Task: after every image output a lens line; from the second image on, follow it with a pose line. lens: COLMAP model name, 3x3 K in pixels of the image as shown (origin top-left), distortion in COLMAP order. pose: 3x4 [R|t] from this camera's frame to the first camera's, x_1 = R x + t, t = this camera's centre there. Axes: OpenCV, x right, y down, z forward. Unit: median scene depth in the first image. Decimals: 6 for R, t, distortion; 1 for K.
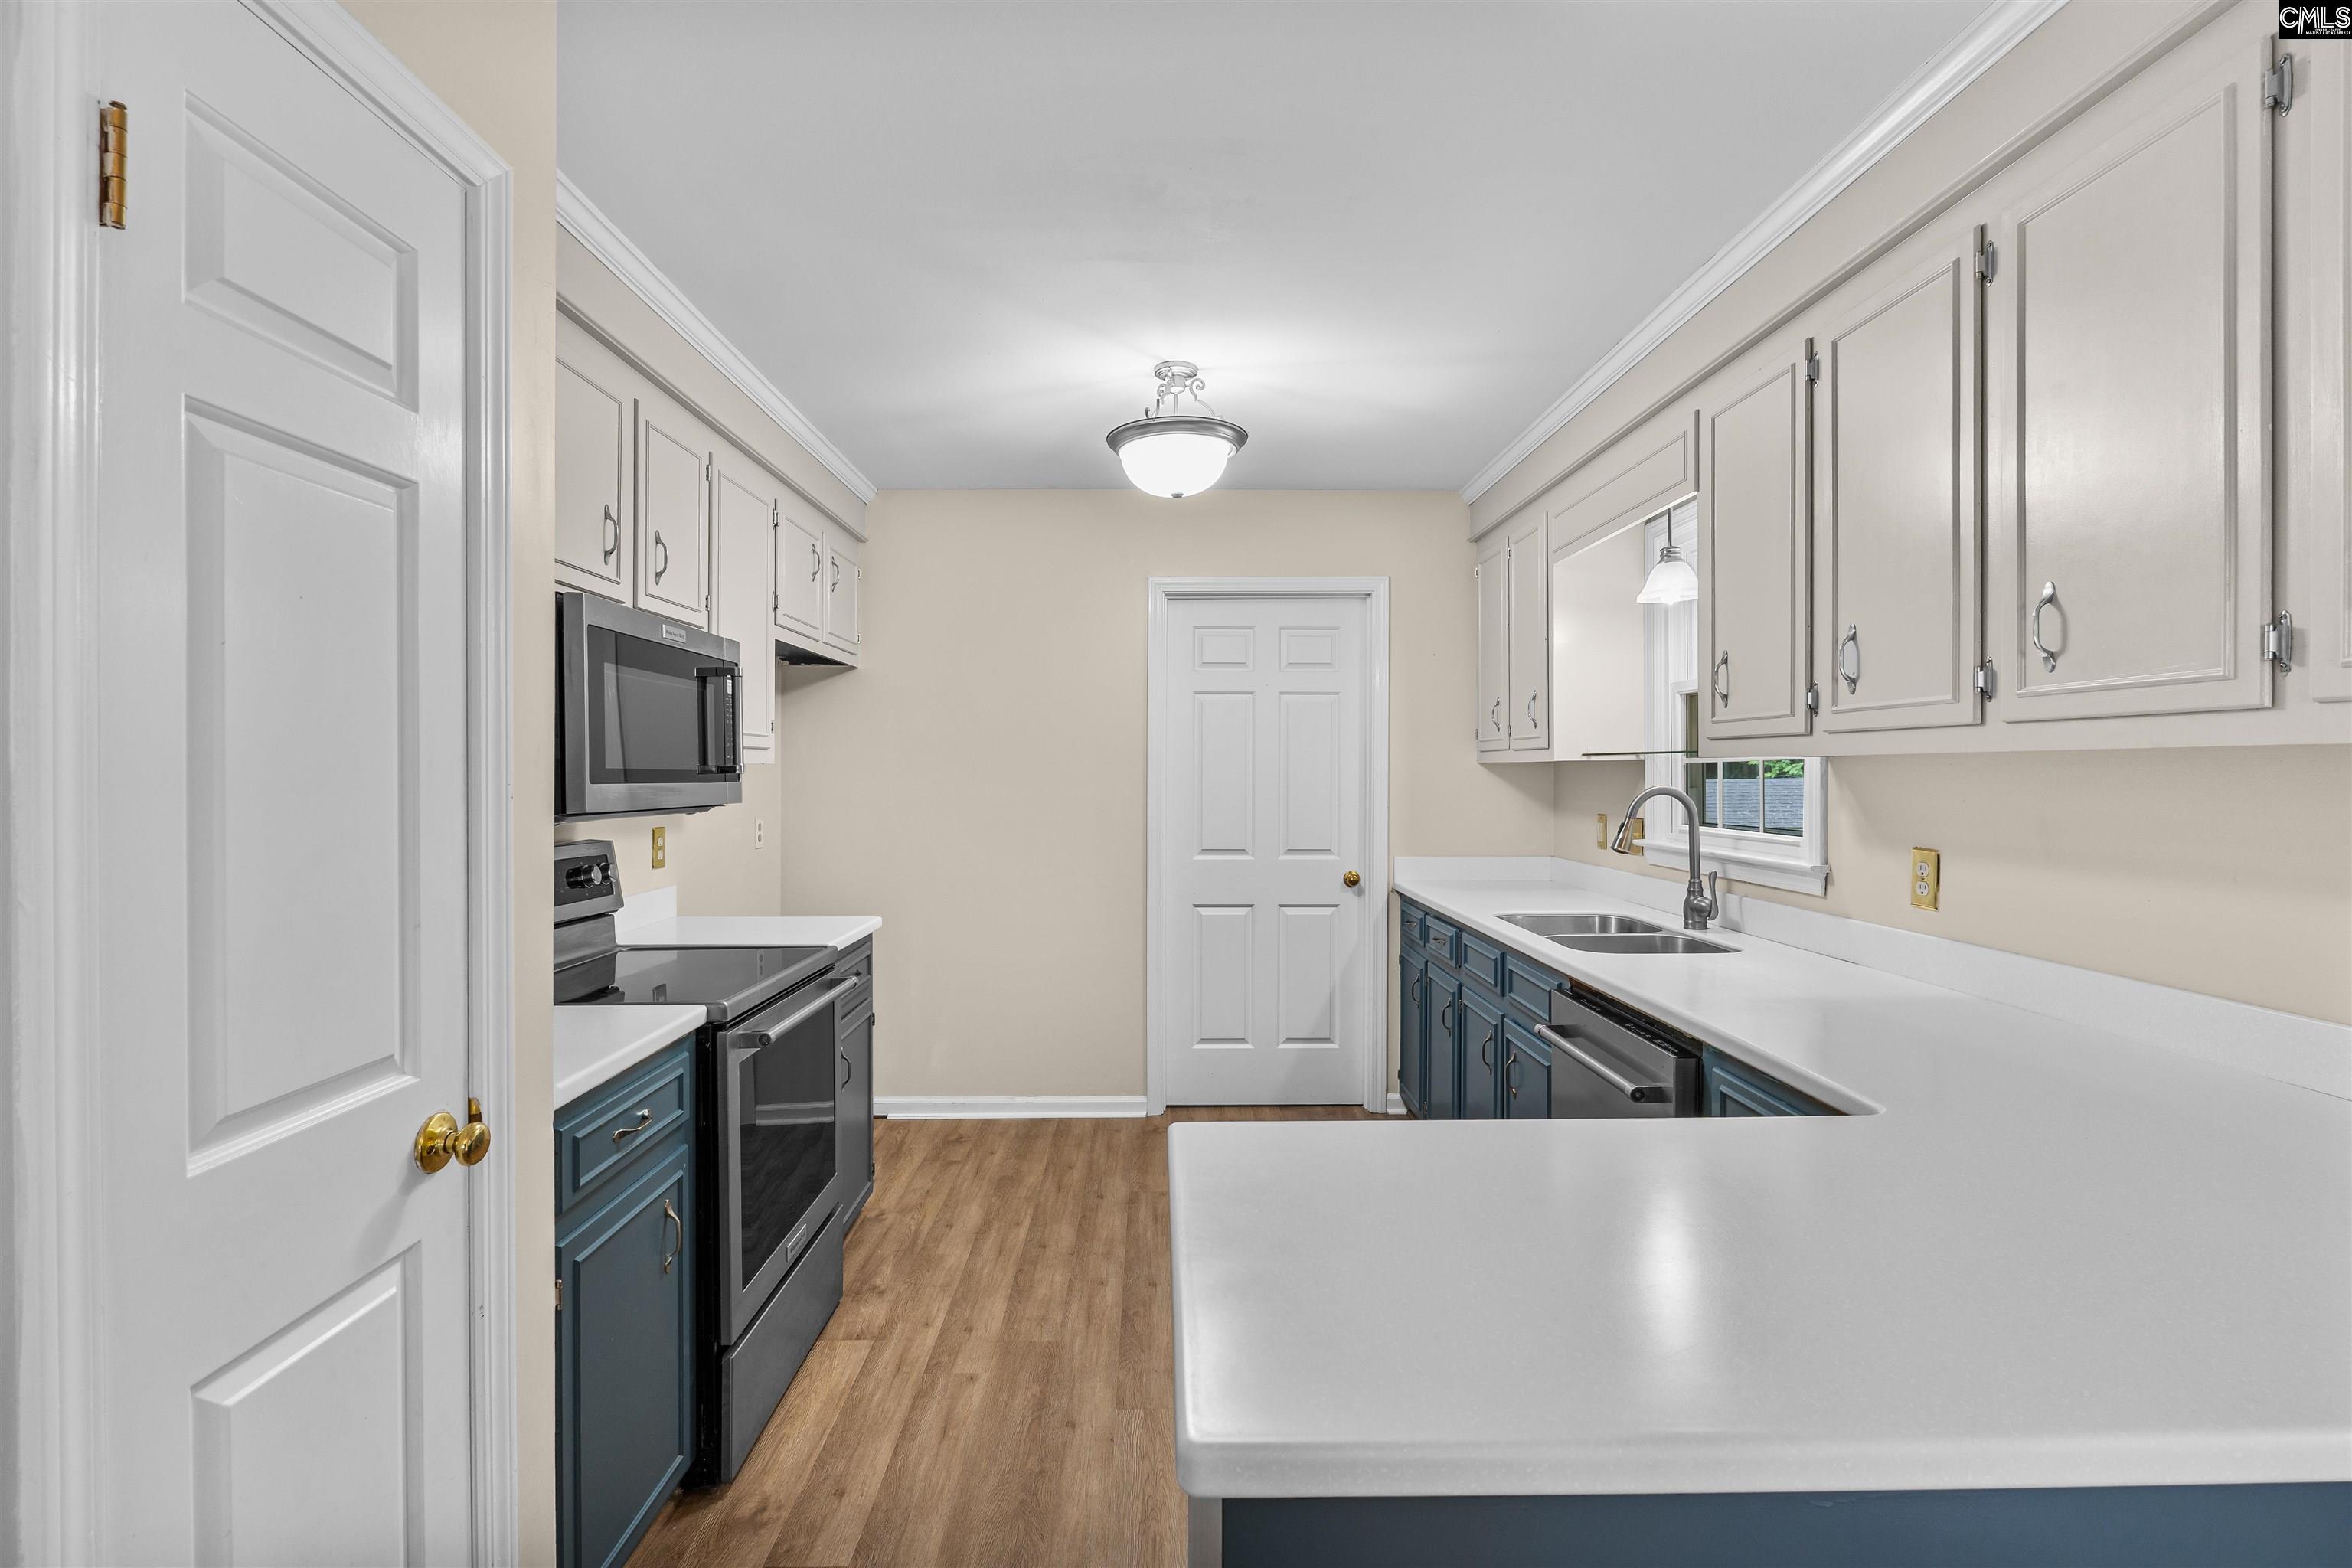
lens RADIAL K [[1087.9, 0, 1176.0], [0, 1087.9, 780.6], [0, 0, 1]] dist [-0.009781, -0.000406]
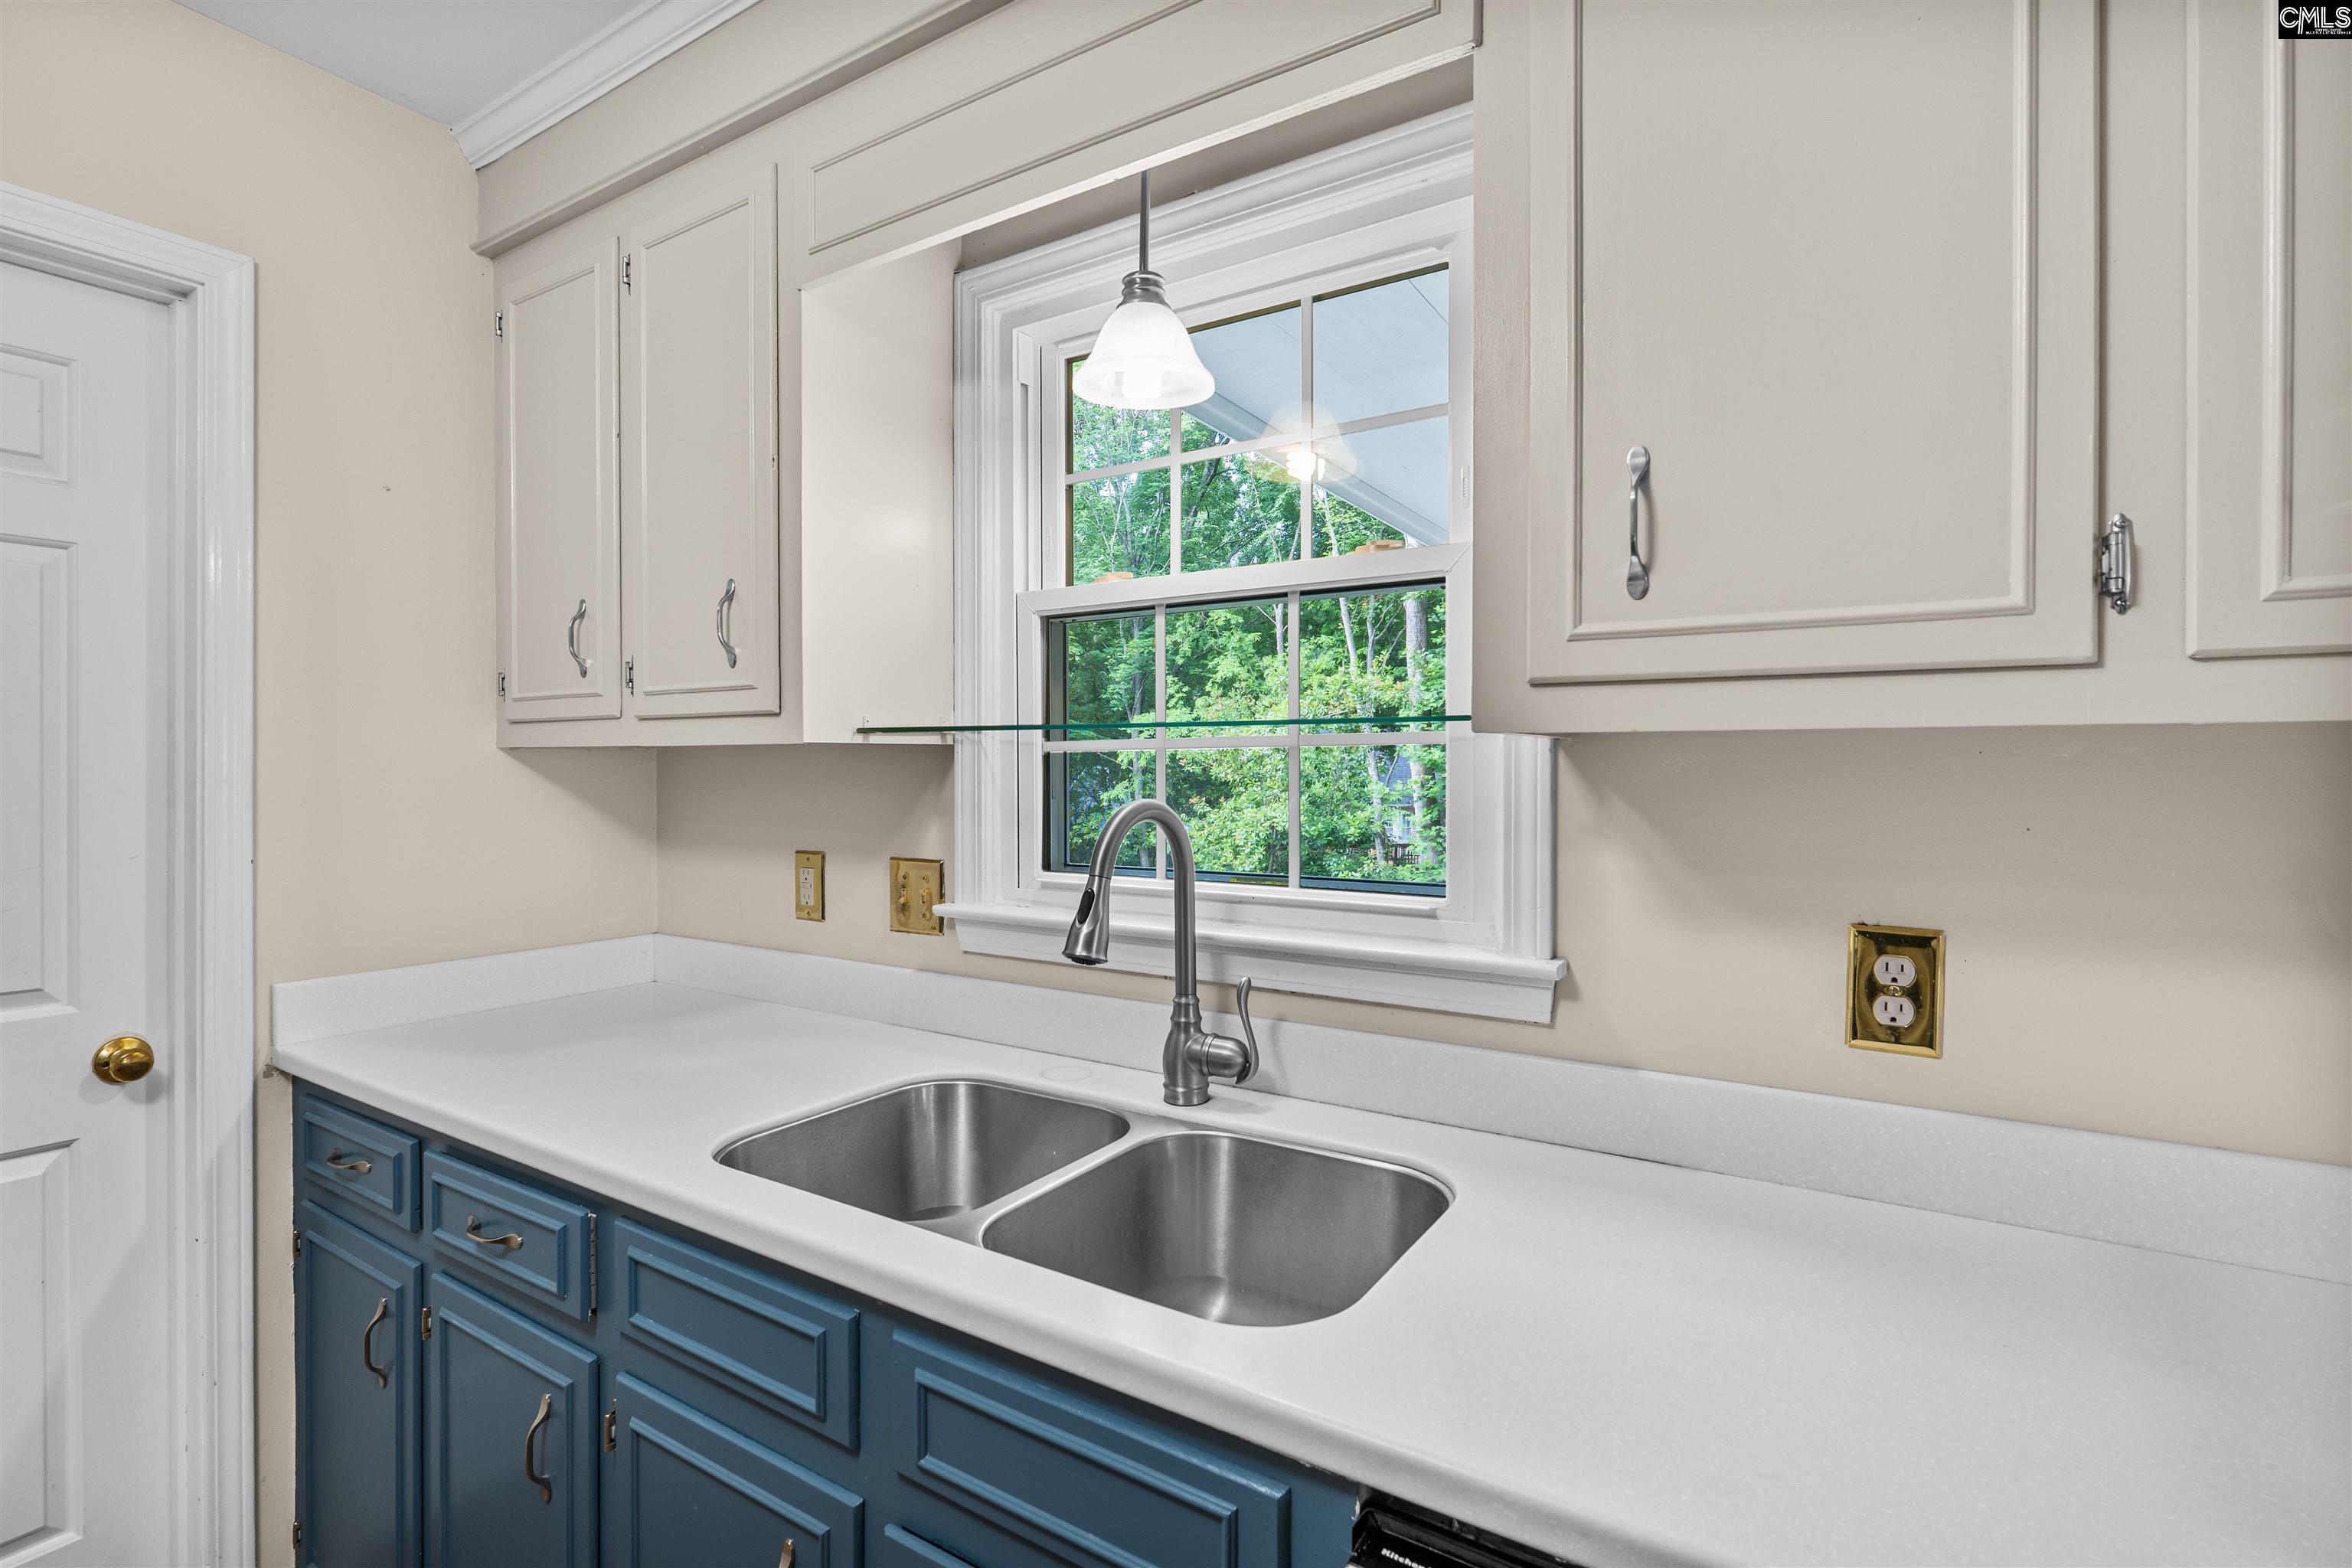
lens RADIAL K [[1087.9, 0, 1151.0], [0, 1087.9, 772.5], [0, 0, 1]] dist [-0.009781, -0.000406]
pose [[0.558678, -0.002546, 0.829381, 0.068936], [0.006647, 0.999977, -0.001407, -0.004427], [-0.829358, 0.006299, 0.558682, 0.646208]]
